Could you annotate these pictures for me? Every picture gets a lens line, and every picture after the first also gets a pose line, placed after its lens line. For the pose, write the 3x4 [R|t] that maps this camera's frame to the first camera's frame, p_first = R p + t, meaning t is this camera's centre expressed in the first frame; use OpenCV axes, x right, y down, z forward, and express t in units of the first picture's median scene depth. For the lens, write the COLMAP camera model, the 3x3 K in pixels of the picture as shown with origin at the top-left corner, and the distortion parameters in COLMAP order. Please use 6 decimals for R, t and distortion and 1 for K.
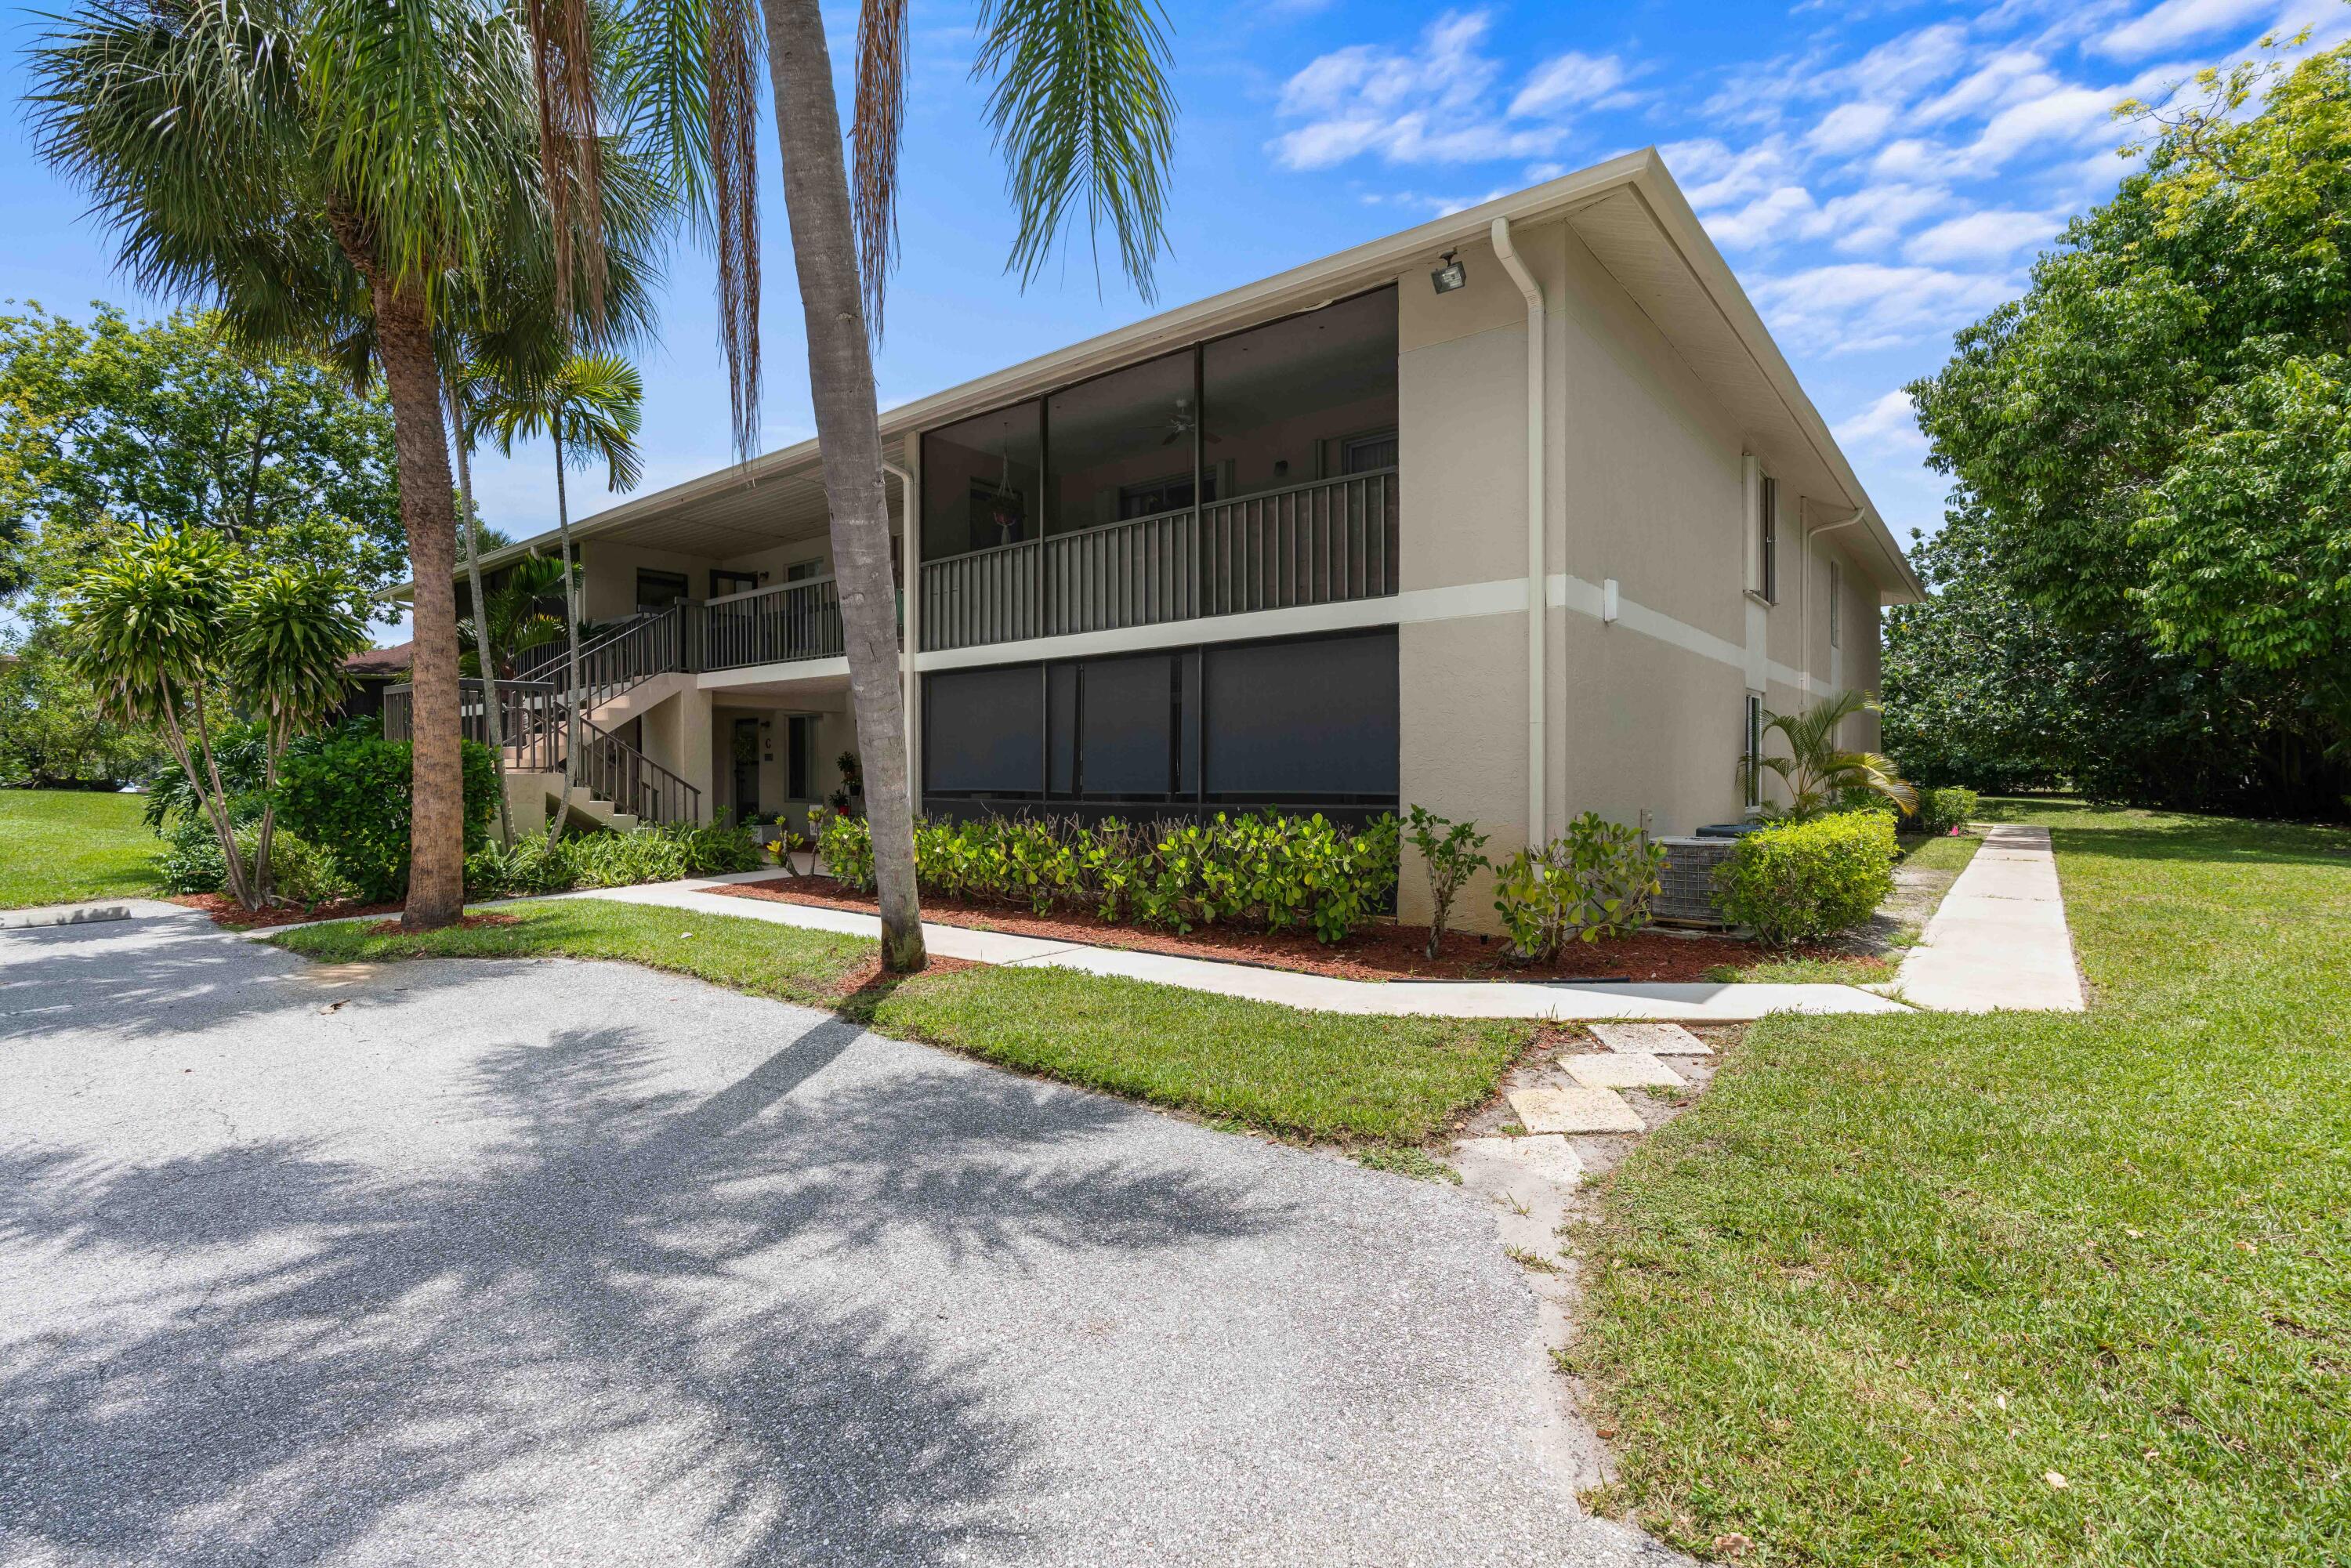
lens RADIAL K [[1072.6, 0, 1175.8], [0, 1072.6, 793.8], [0, 0, 1]] dist [0.001291, 0.001314]
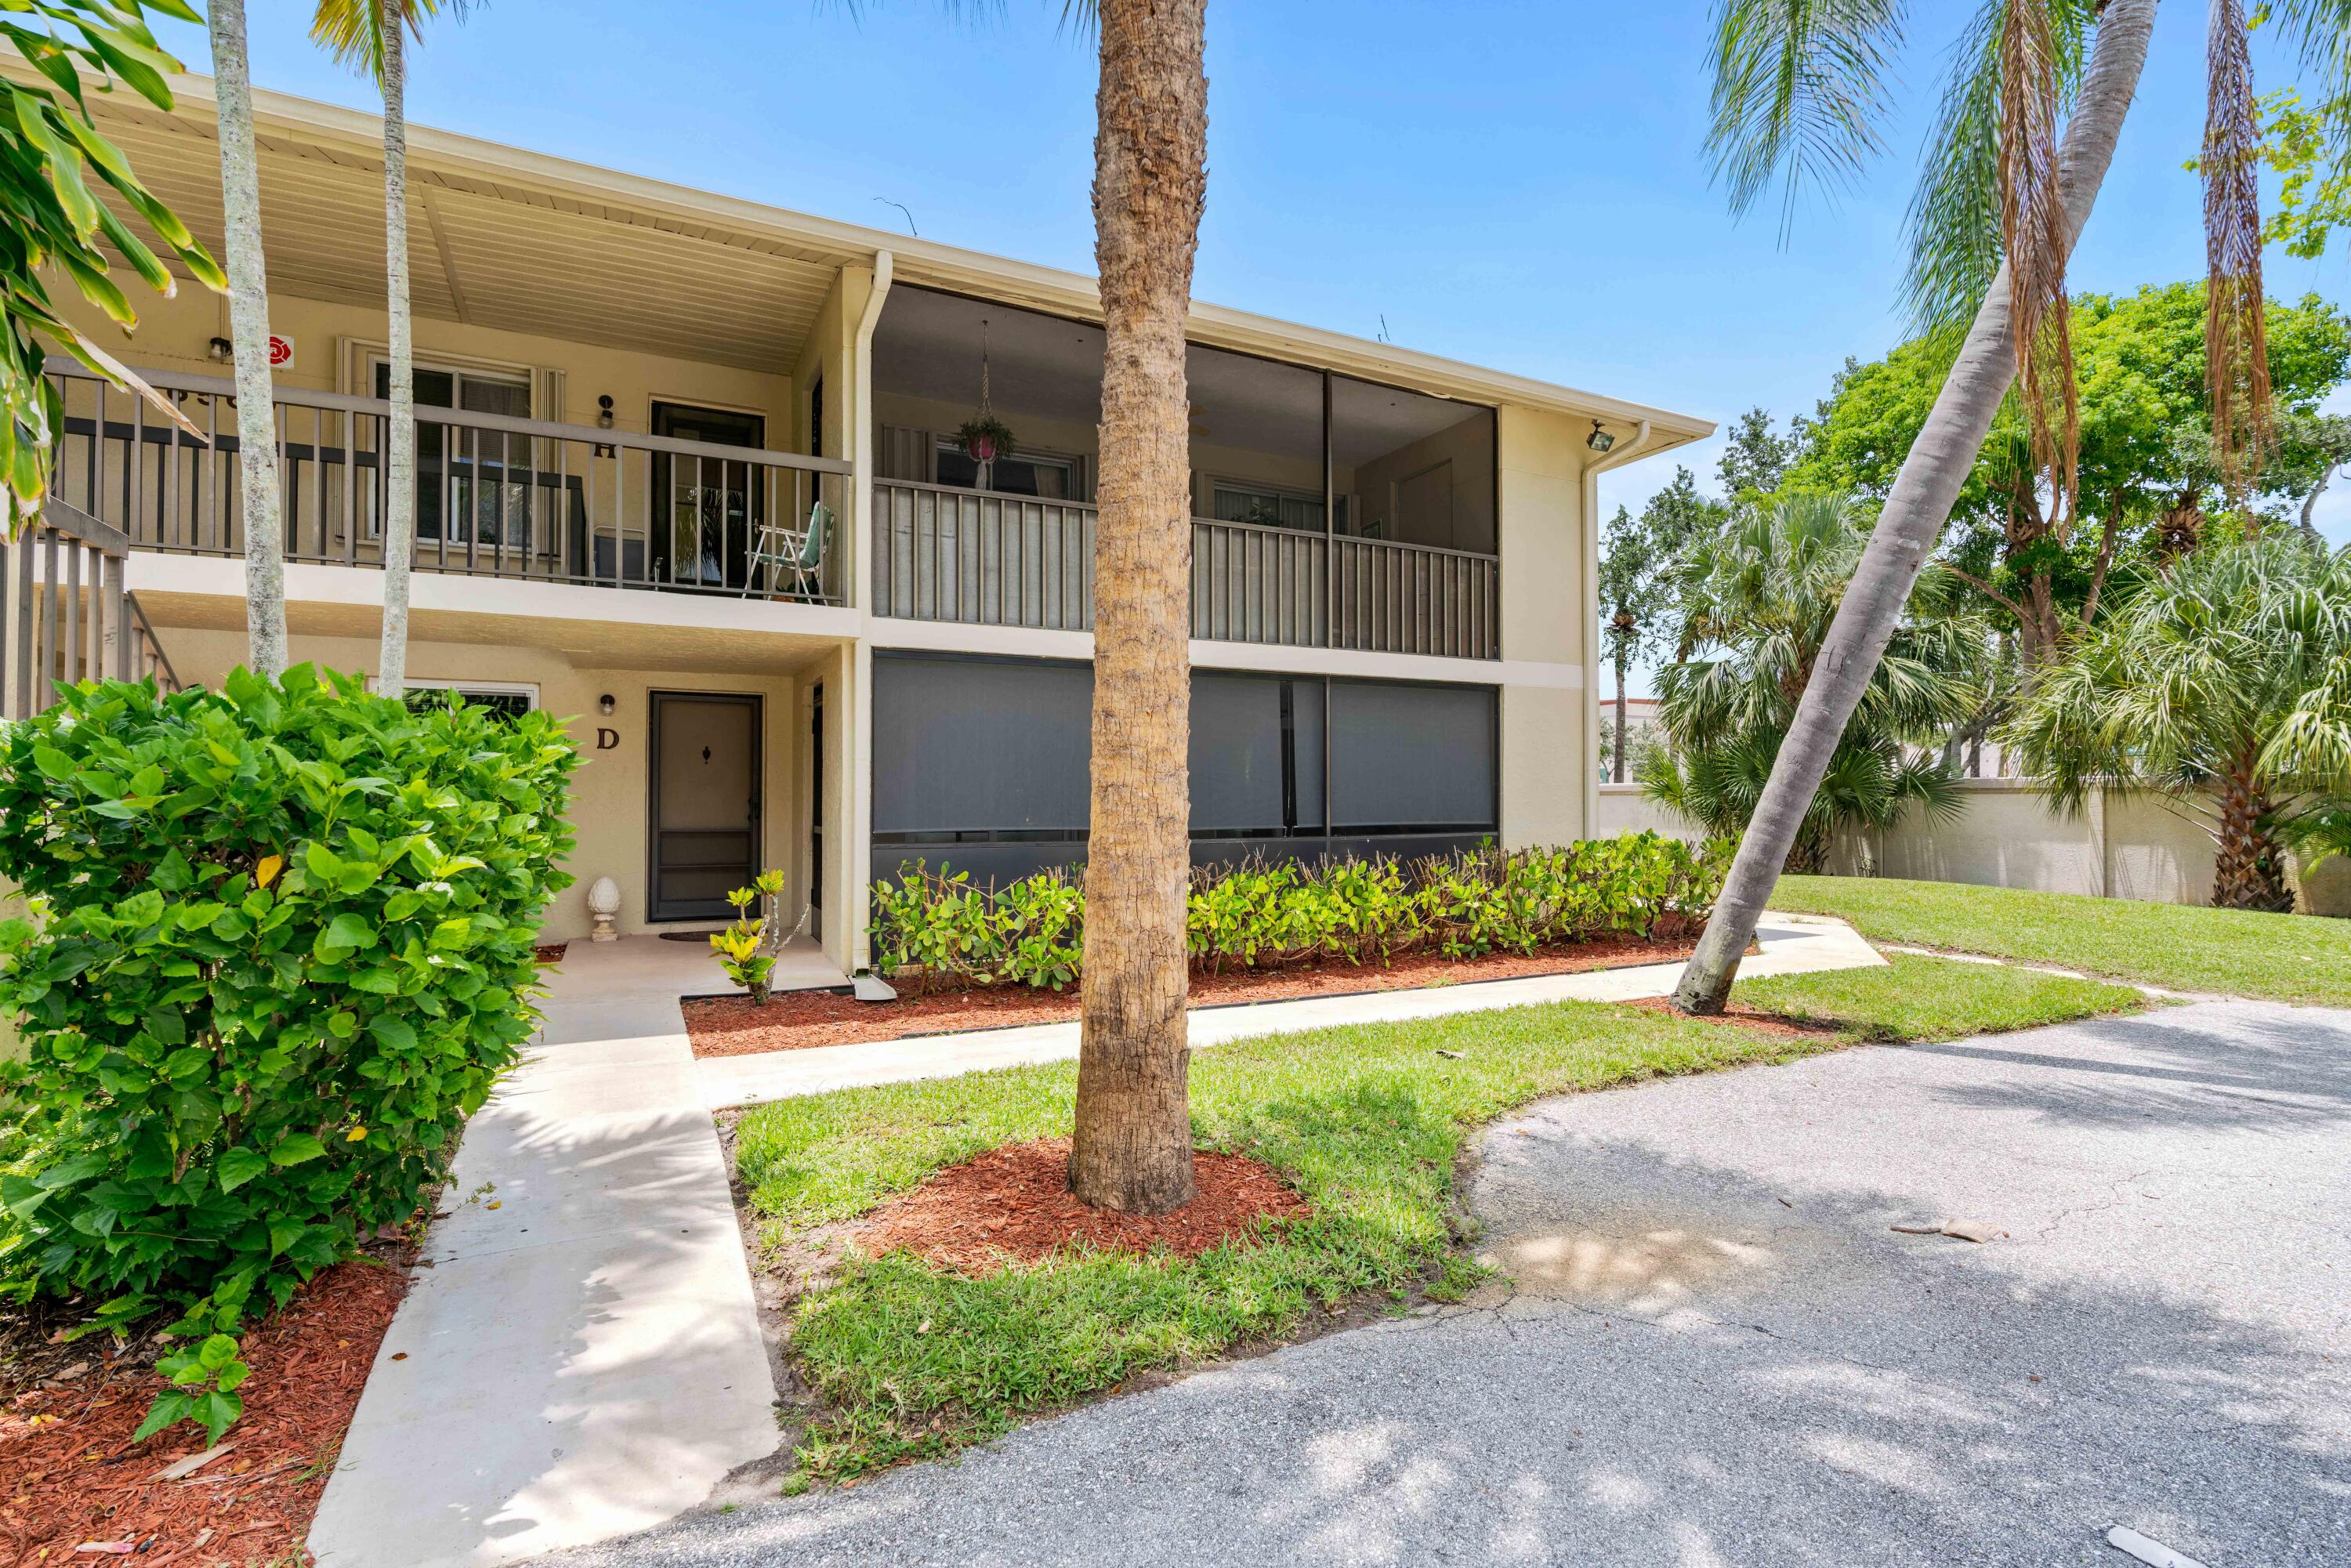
lens RADIAL K [[1098.4, 0, 1179.1], [0, 1098.4, 780.9], [0, 0, 1]] dist [-0.003698, -0.000118]
pose [[0.424540, 0.028715, 0.904954, -0.924077], [0.018790, 0.999002, -0.040515, -0.005477], [-0.905214, 0.034204, 0.423576, 0.696381]]
